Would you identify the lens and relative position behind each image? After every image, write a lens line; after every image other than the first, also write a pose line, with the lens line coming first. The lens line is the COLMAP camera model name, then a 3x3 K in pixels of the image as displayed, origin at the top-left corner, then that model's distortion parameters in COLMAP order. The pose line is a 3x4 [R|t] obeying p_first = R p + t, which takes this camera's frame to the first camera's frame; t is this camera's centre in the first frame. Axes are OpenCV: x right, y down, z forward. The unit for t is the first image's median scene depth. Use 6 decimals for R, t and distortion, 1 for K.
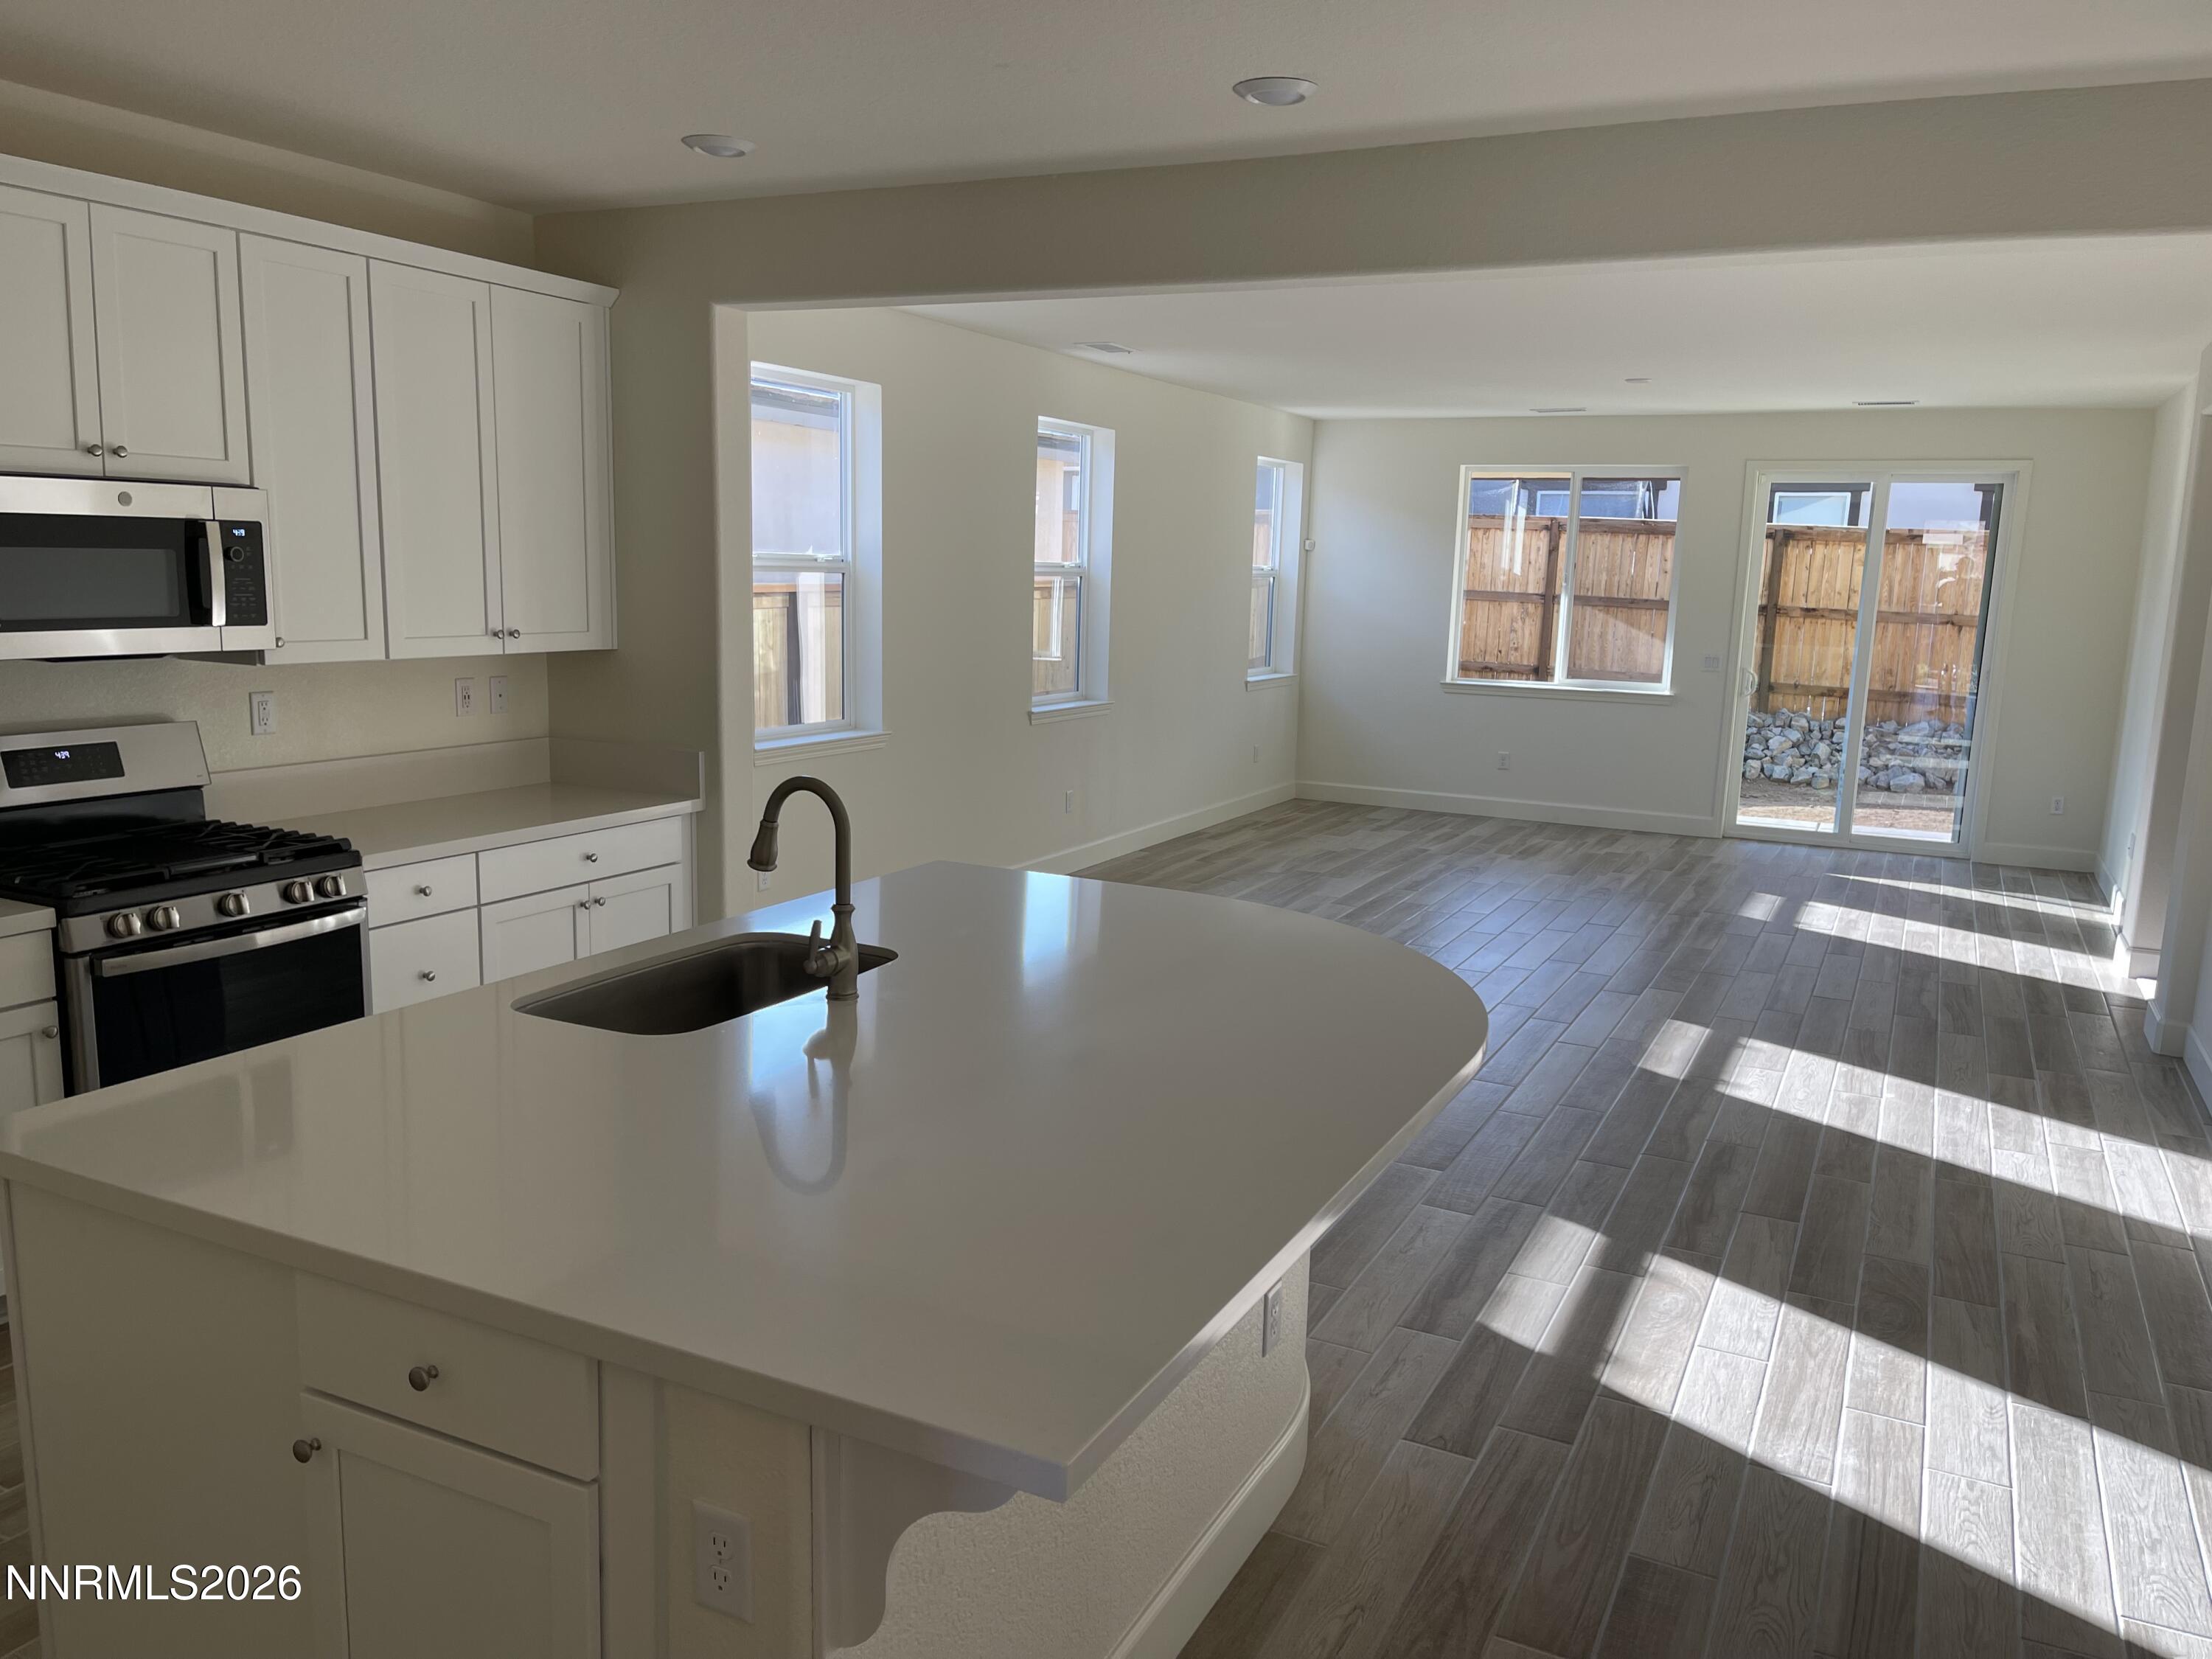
lens RADIAL K [[1653.3, 0, 1121.8], [0, 1653.3, 843.8], [0, 0, 1]] dist [0.026141, -0.022574]
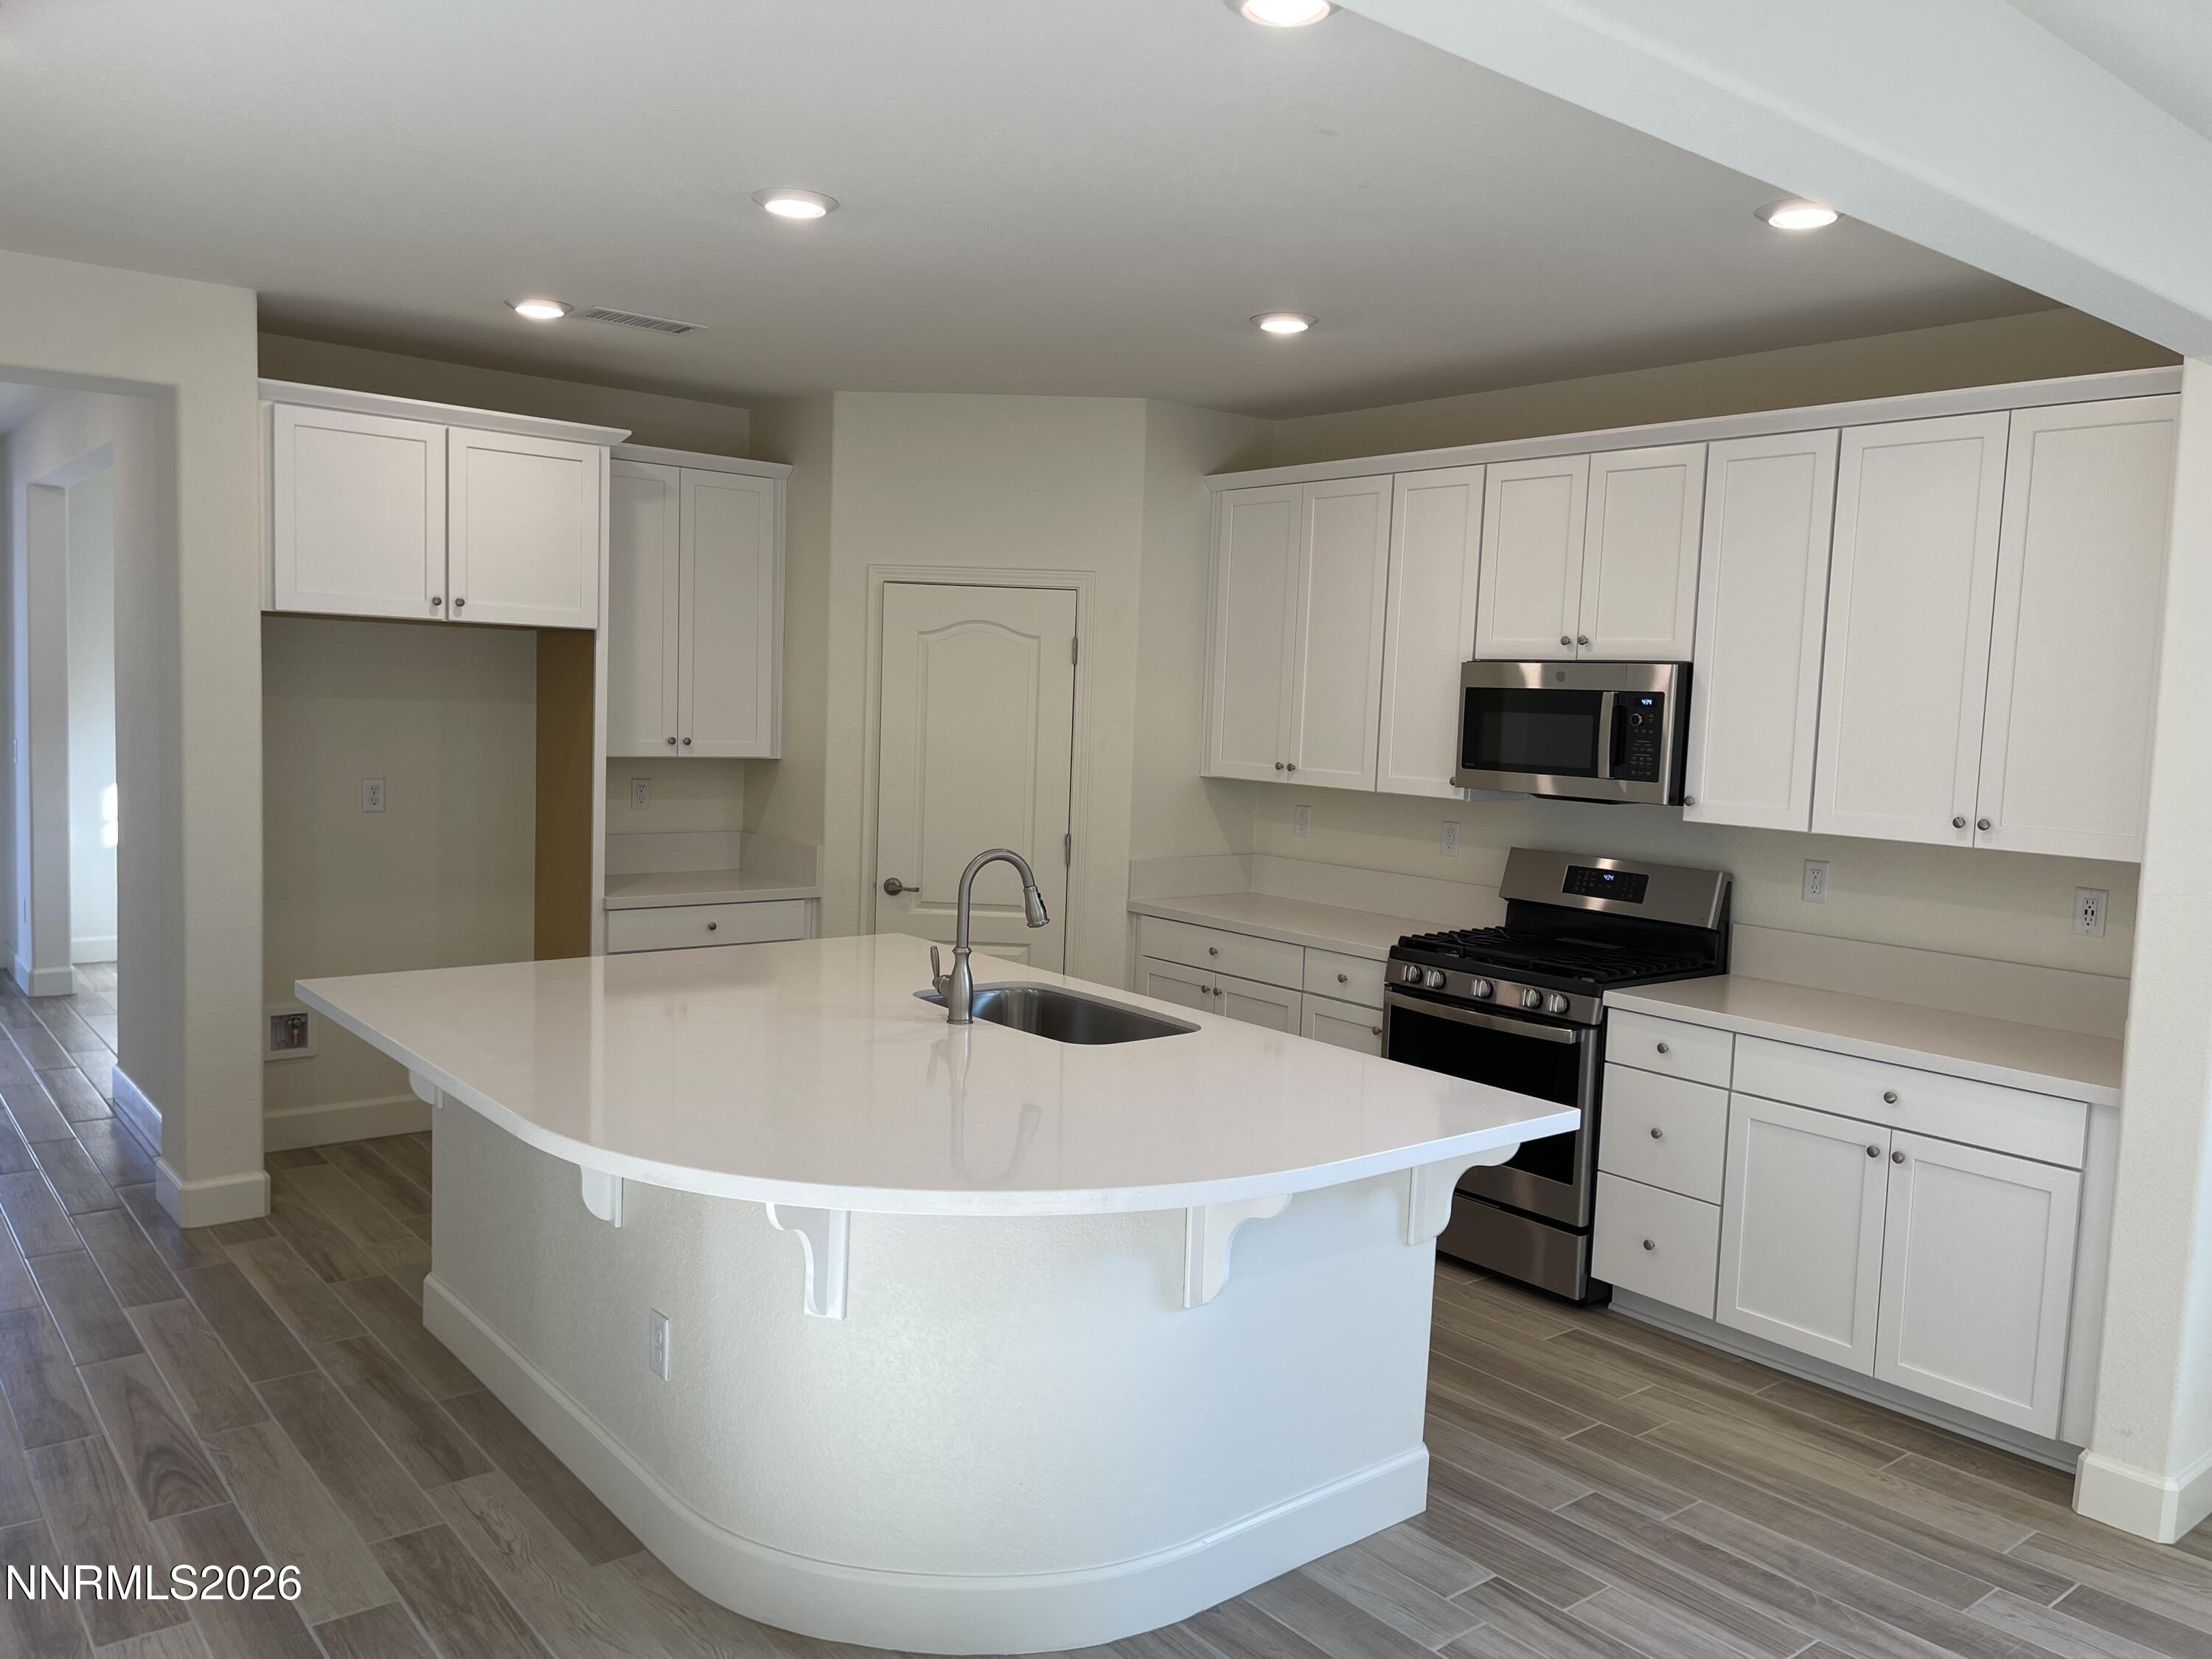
lens RADIAL K [[1653.3, 0, 1107.7], [0, 1653.3, 824.4], [0, 0, 1]] dist [0.026141, -0.022574]
pose [[-0.410479, 0.029472, -0.911394, 0.533547], [-0.202275, 0.971634, 0.122522, -0.134614], [0.889152, 0.234645, -0.392874, 0.903028]]
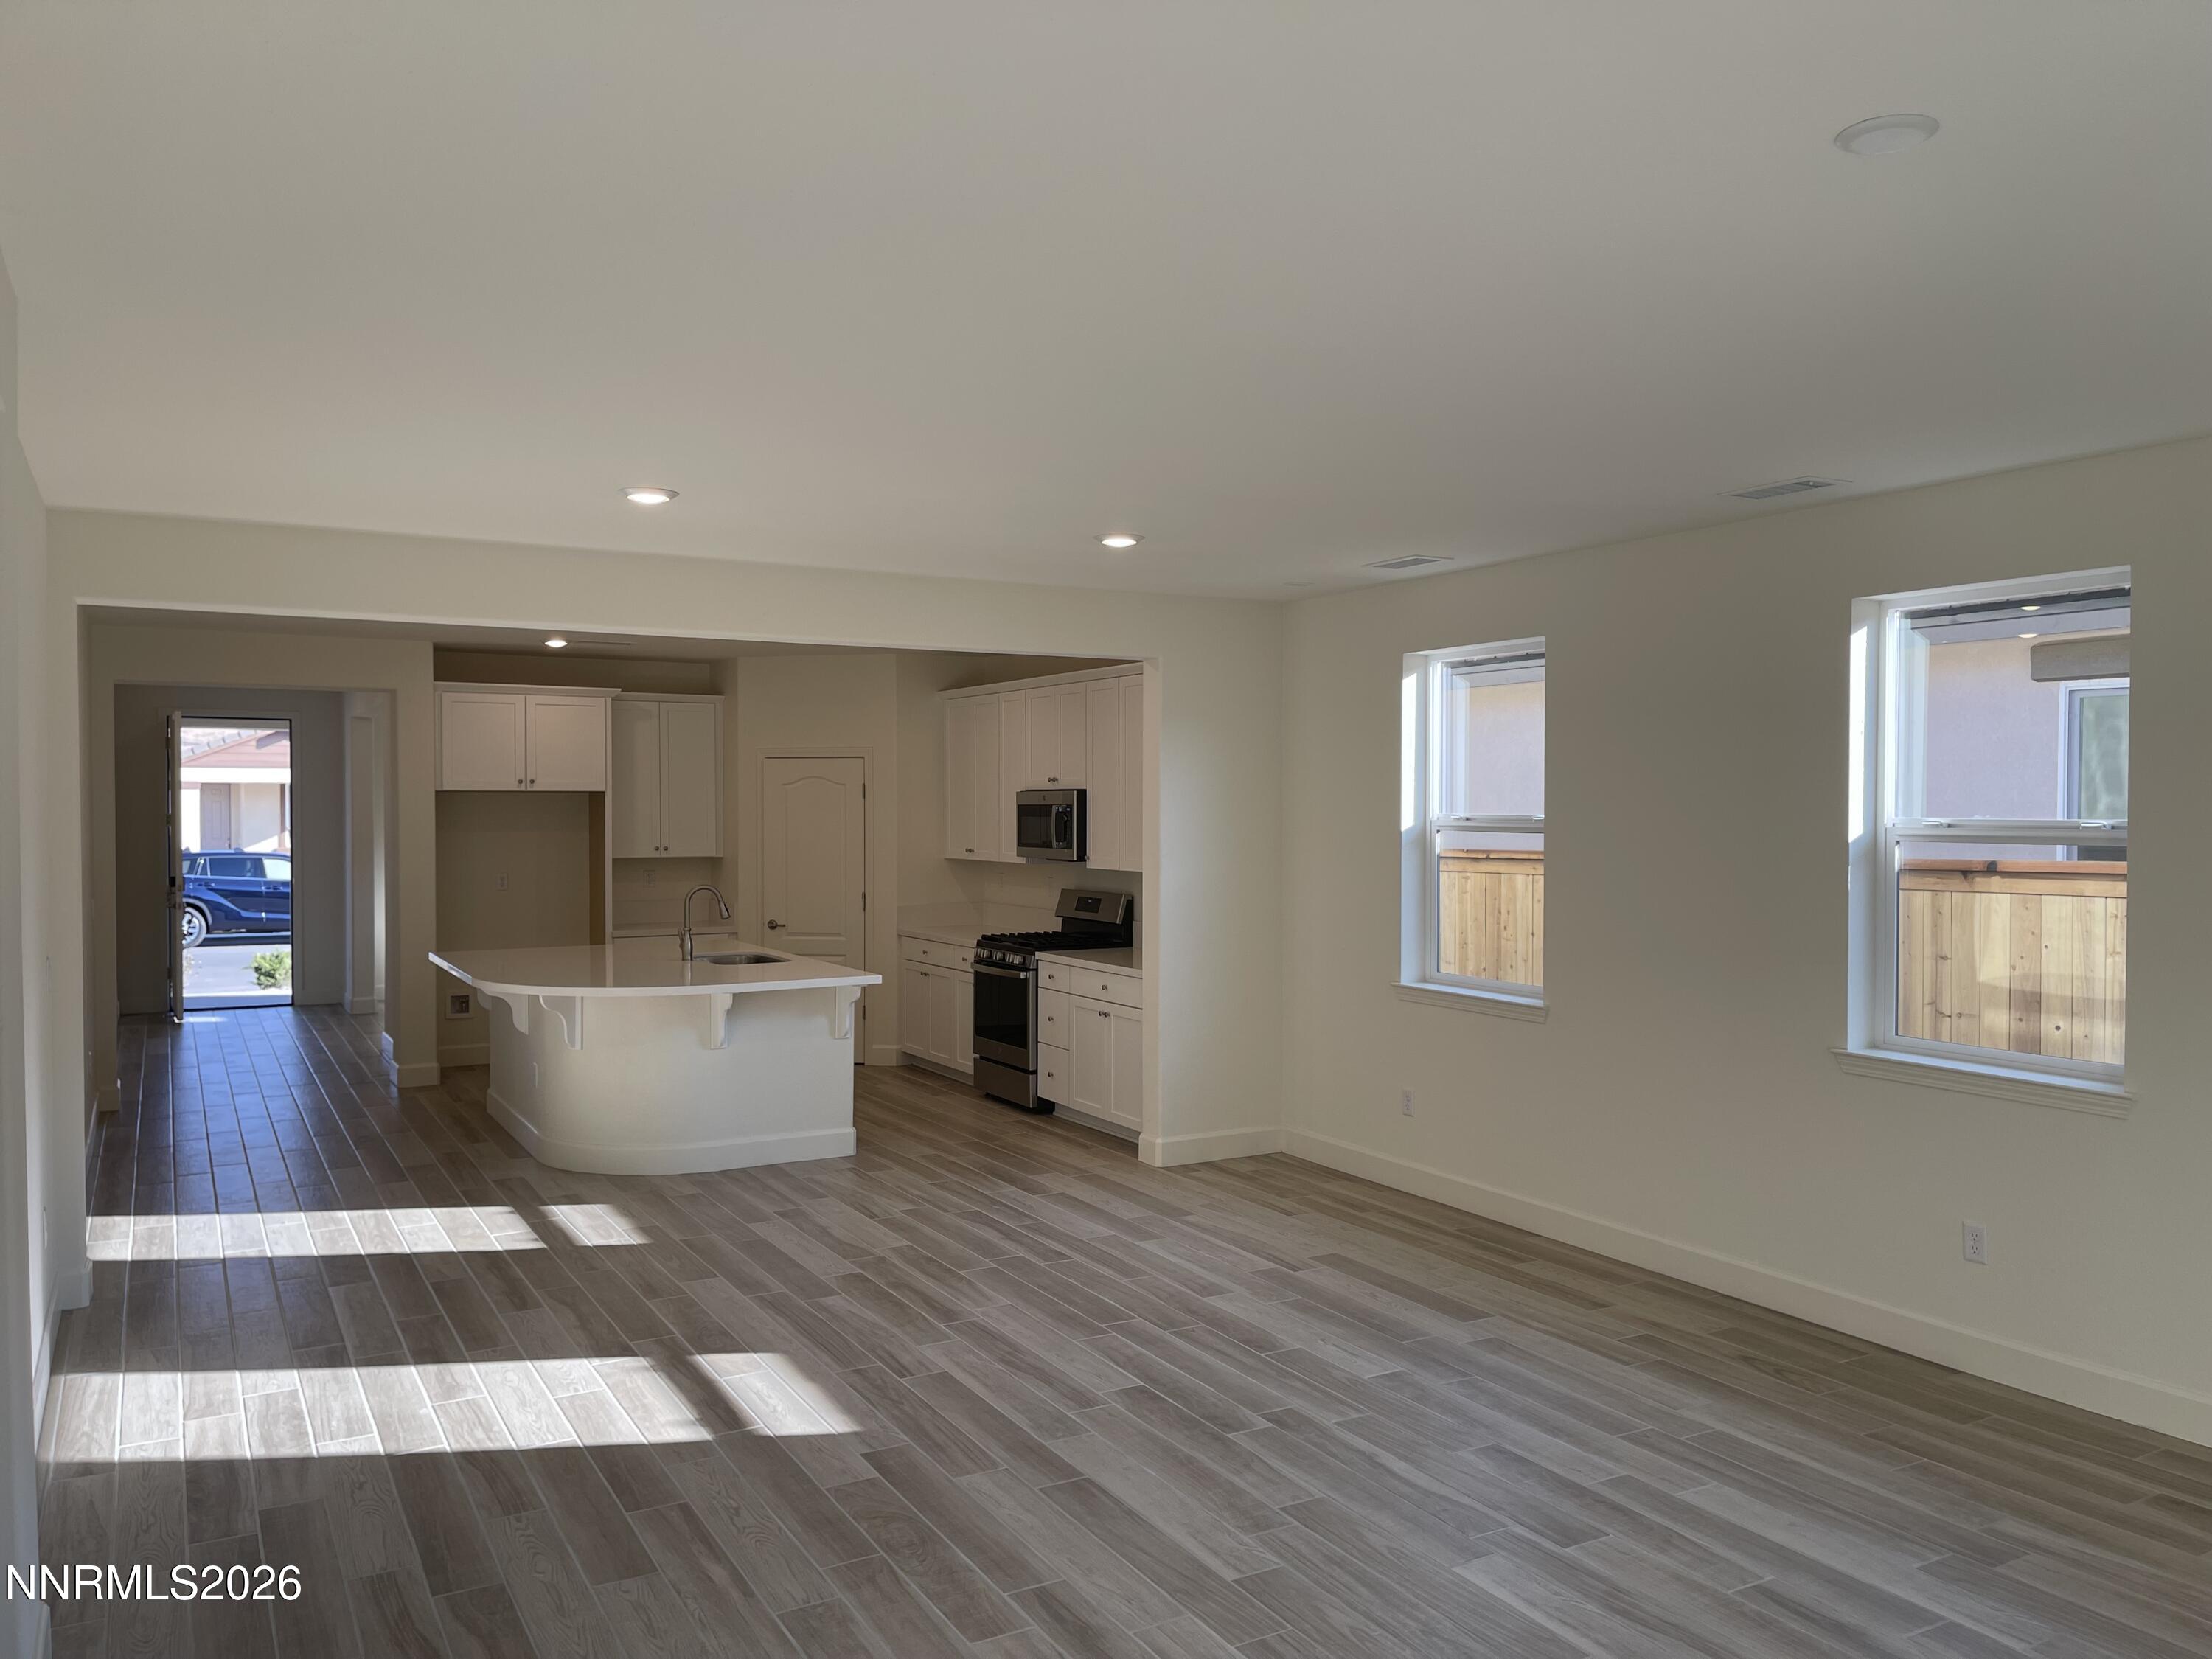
lens RADIAL K [[1653.3, 0, 1122.7], [0, 1653.3, 831.6], [0, 0, 1]] dist [0.026141, -0.022574]
pose [[-0.556039, -0.013292, -0.831050, 1.093165], [-0.154407, 0.984119, 0.087570, -0.303762], [0.816688, 0.177013, -0.549260, 1.911659]]
